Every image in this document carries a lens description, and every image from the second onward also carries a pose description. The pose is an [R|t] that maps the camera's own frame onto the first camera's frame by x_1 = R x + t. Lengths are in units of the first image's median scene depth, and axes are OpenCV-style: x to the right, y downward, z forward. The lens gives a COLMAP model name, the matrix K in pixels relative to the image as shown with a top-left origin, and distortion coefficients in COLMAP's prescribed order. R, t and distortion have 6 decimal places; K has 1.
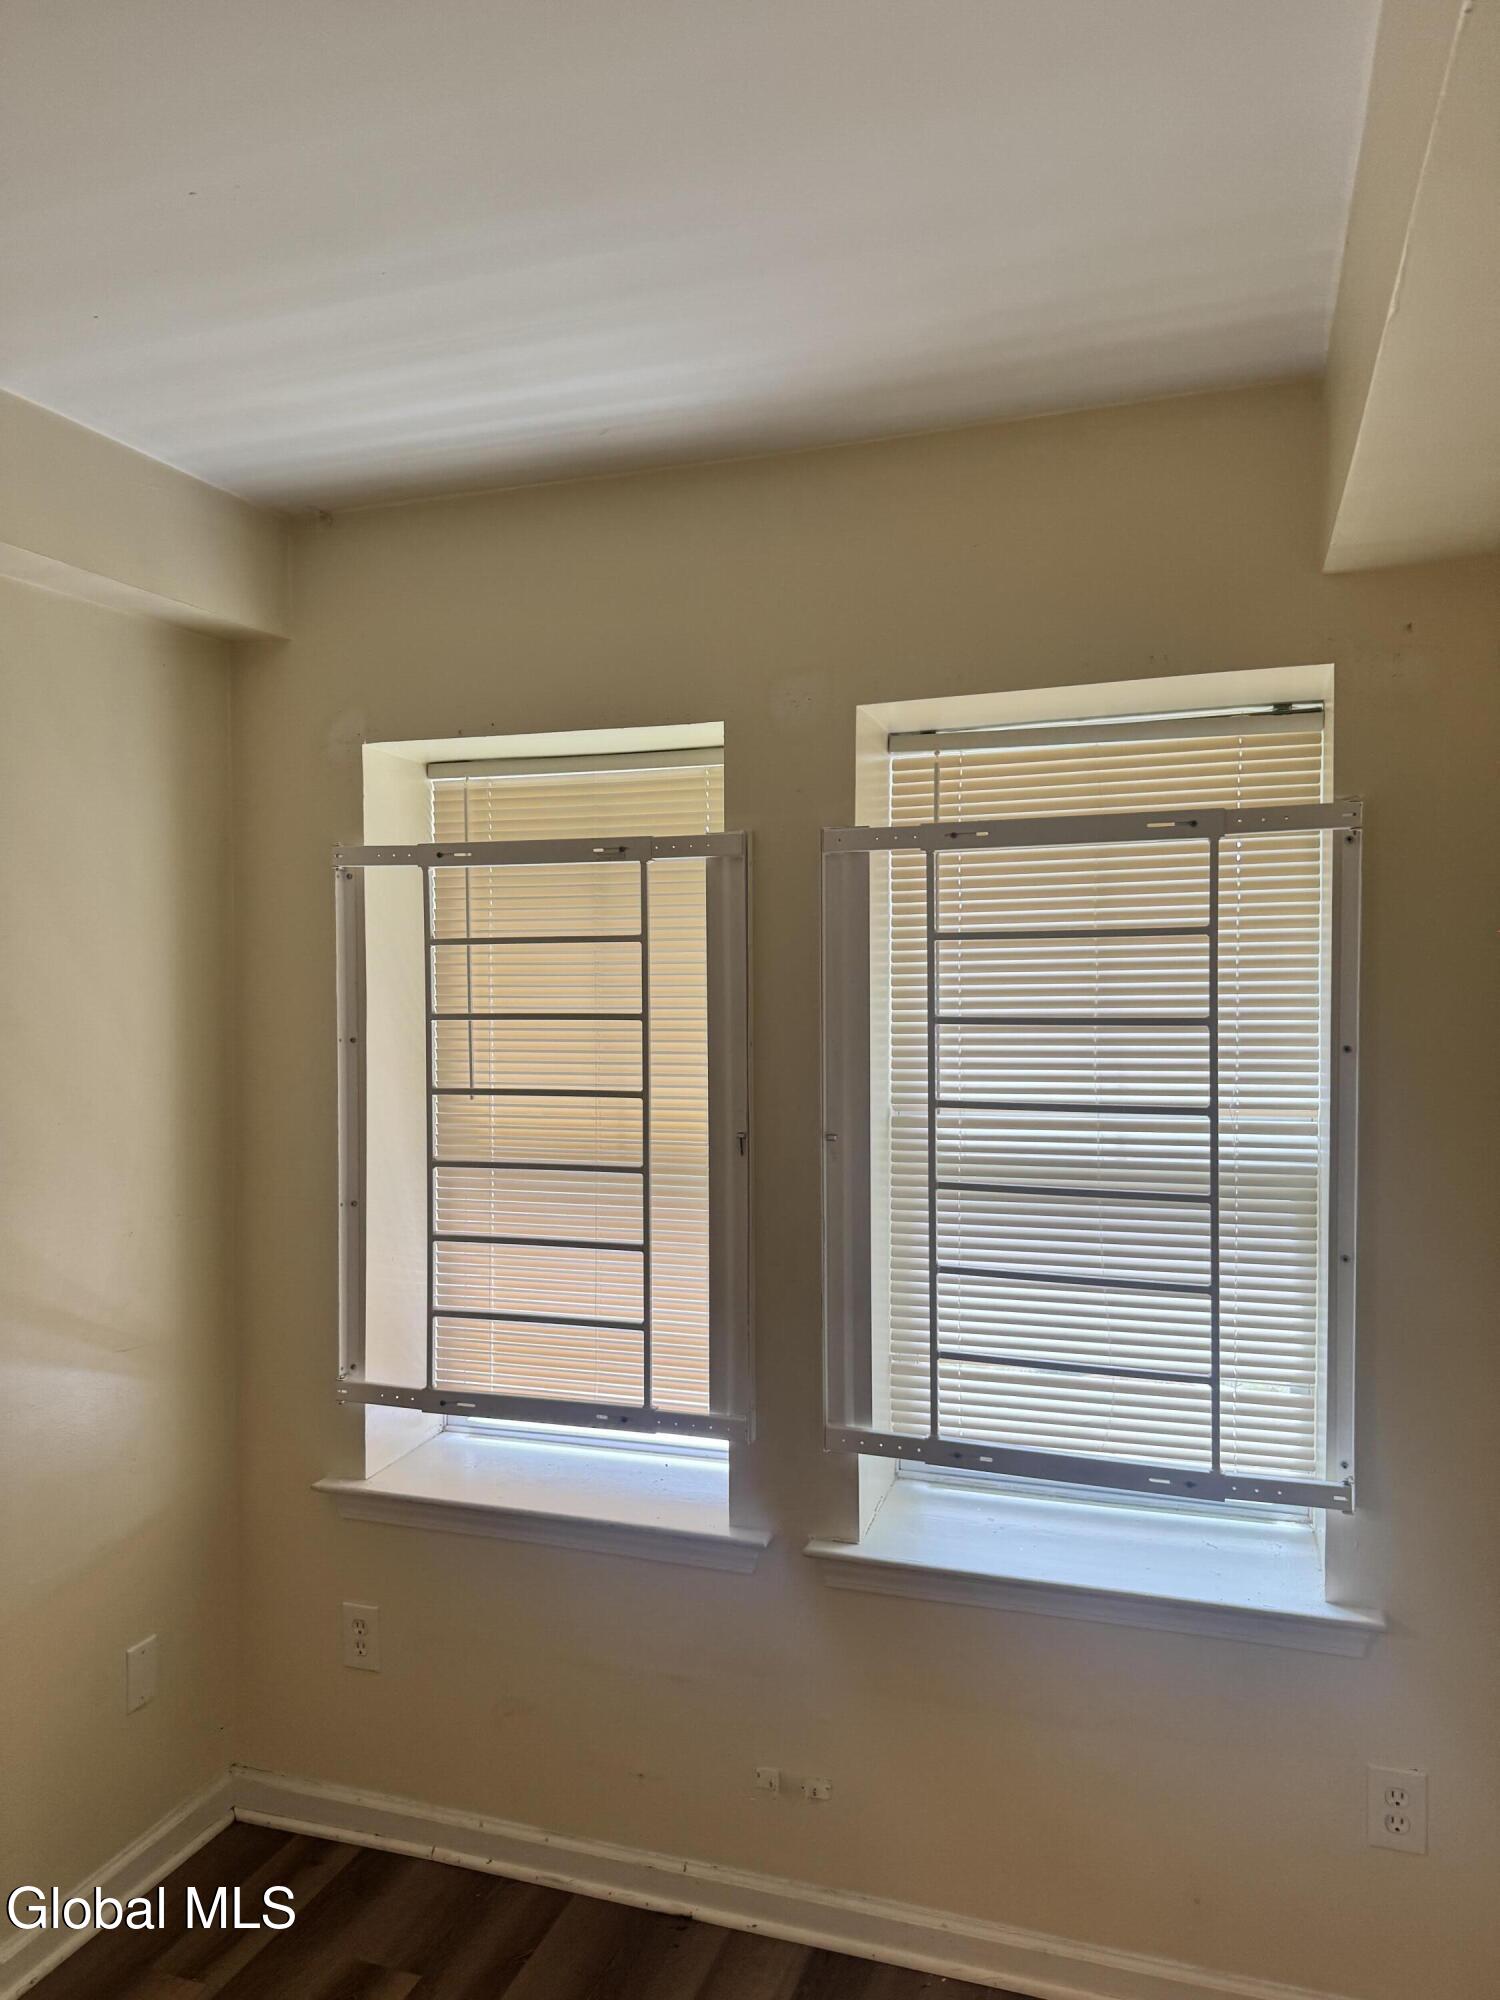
lens RADIAL K [[1449.9, 0, 745.3], [0, 1449.9, 1088.6], [0, 0, 1]] dist [0.029327, -0.060617]
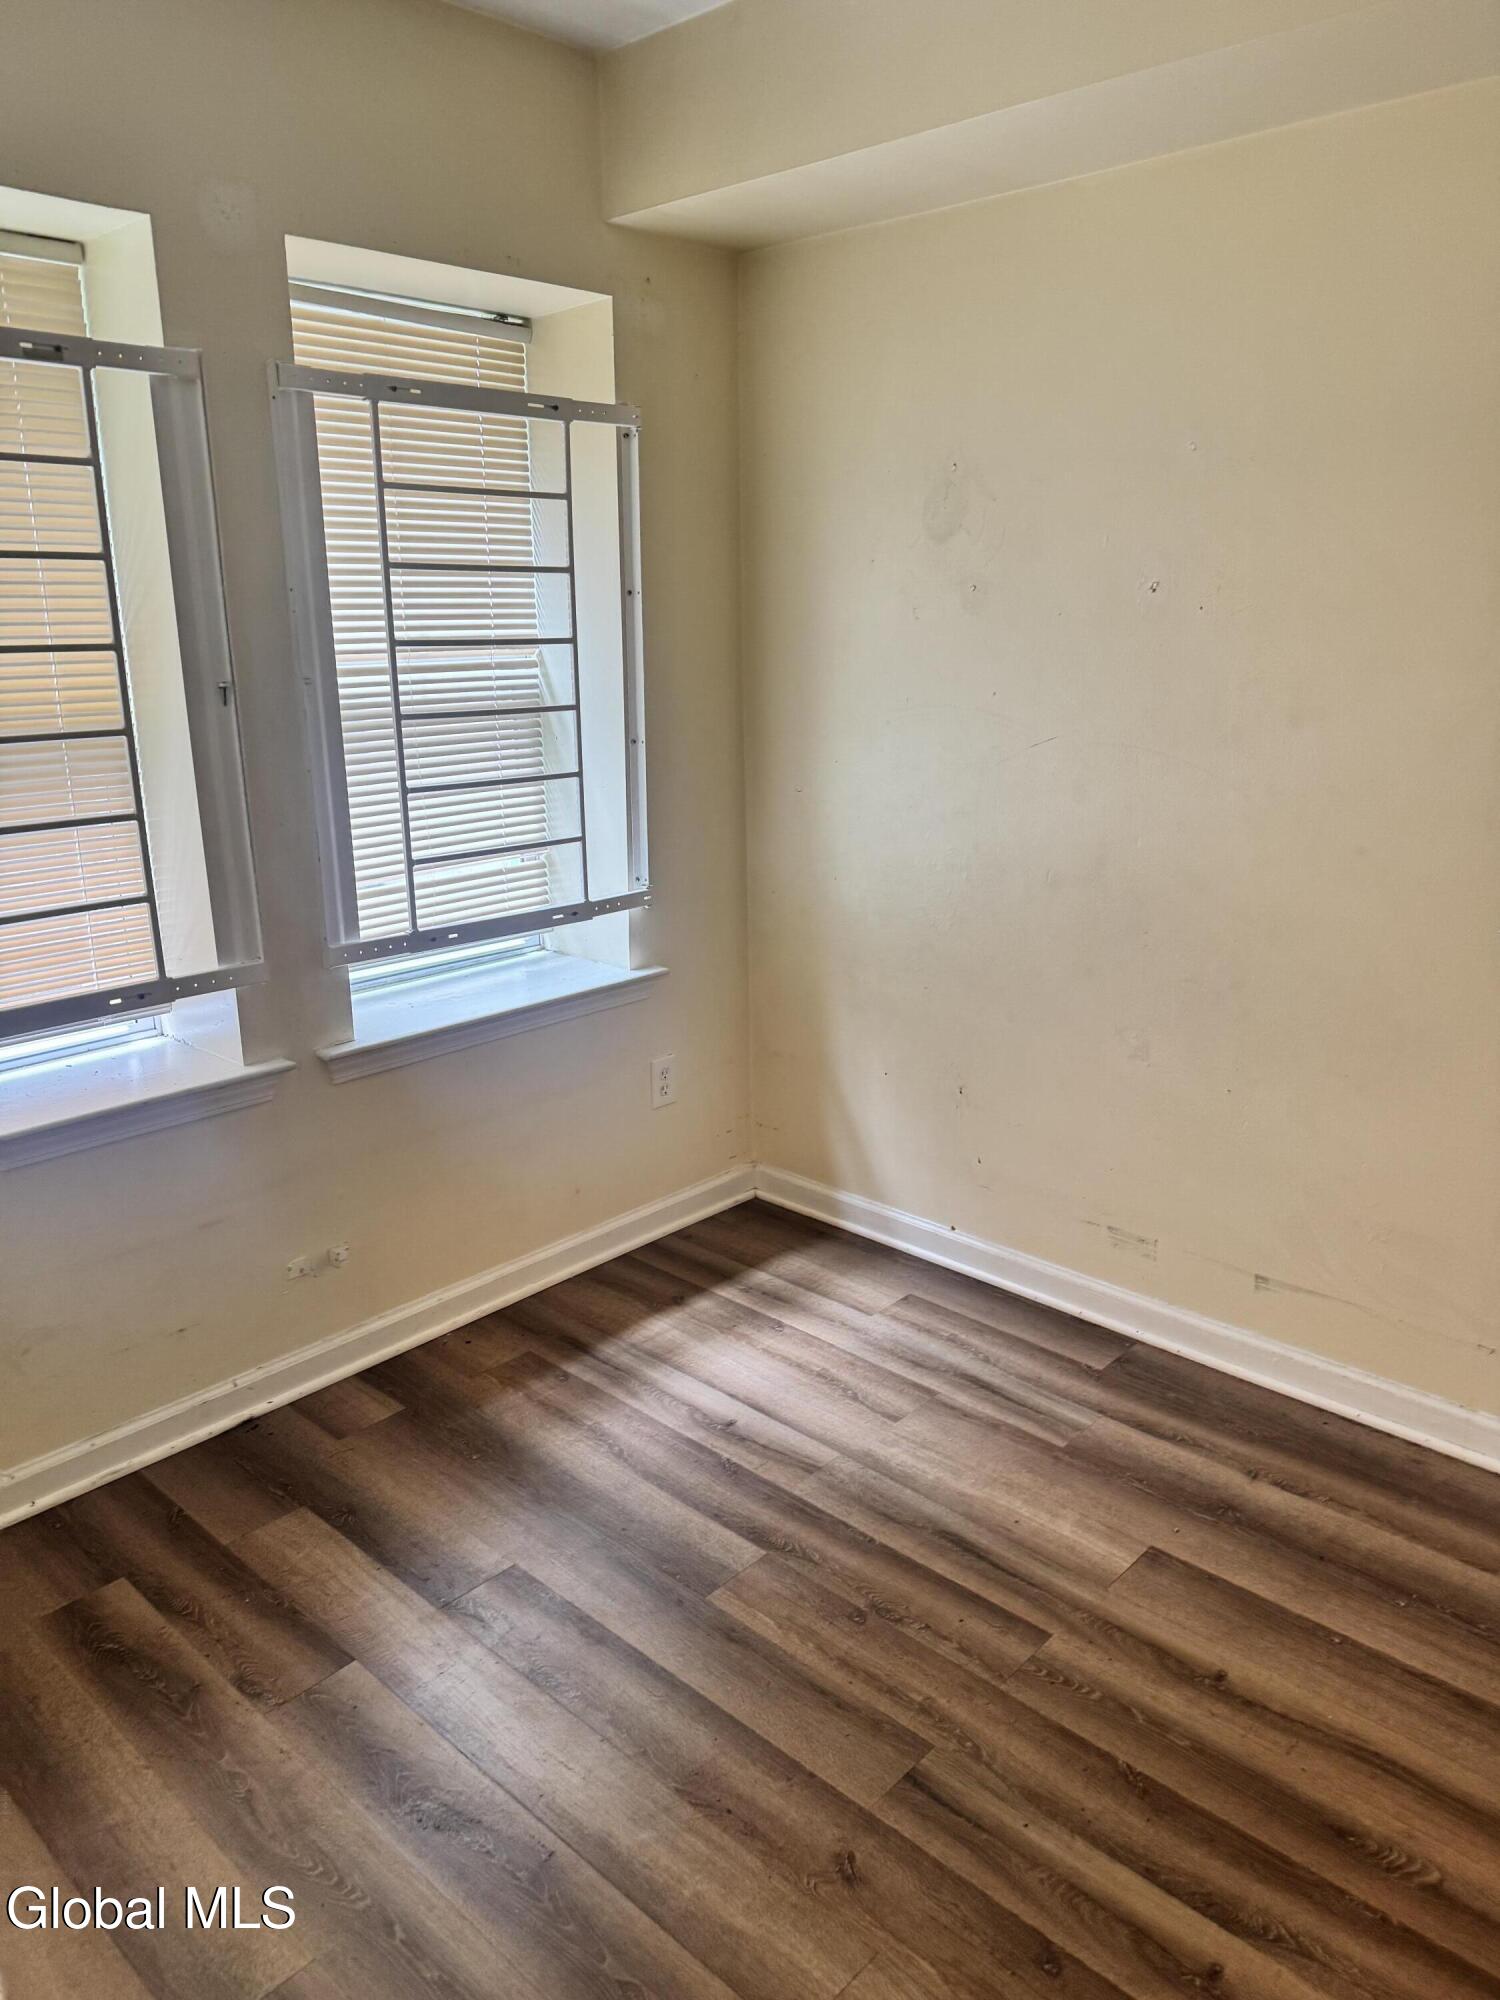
lens RADIAL K [[1412.5, 0, 739.9], [0, 1412.5, 1004.9], [0, 0, 1]] dist [0.090227, -0.119363]
pose [[0.395930, -0.263226, 0.879745, -0.803890], [0.027789, 0.961031, 0.275041, -0.016649], [-0.917860, -0.084450, 0.387815, 0.286913]]
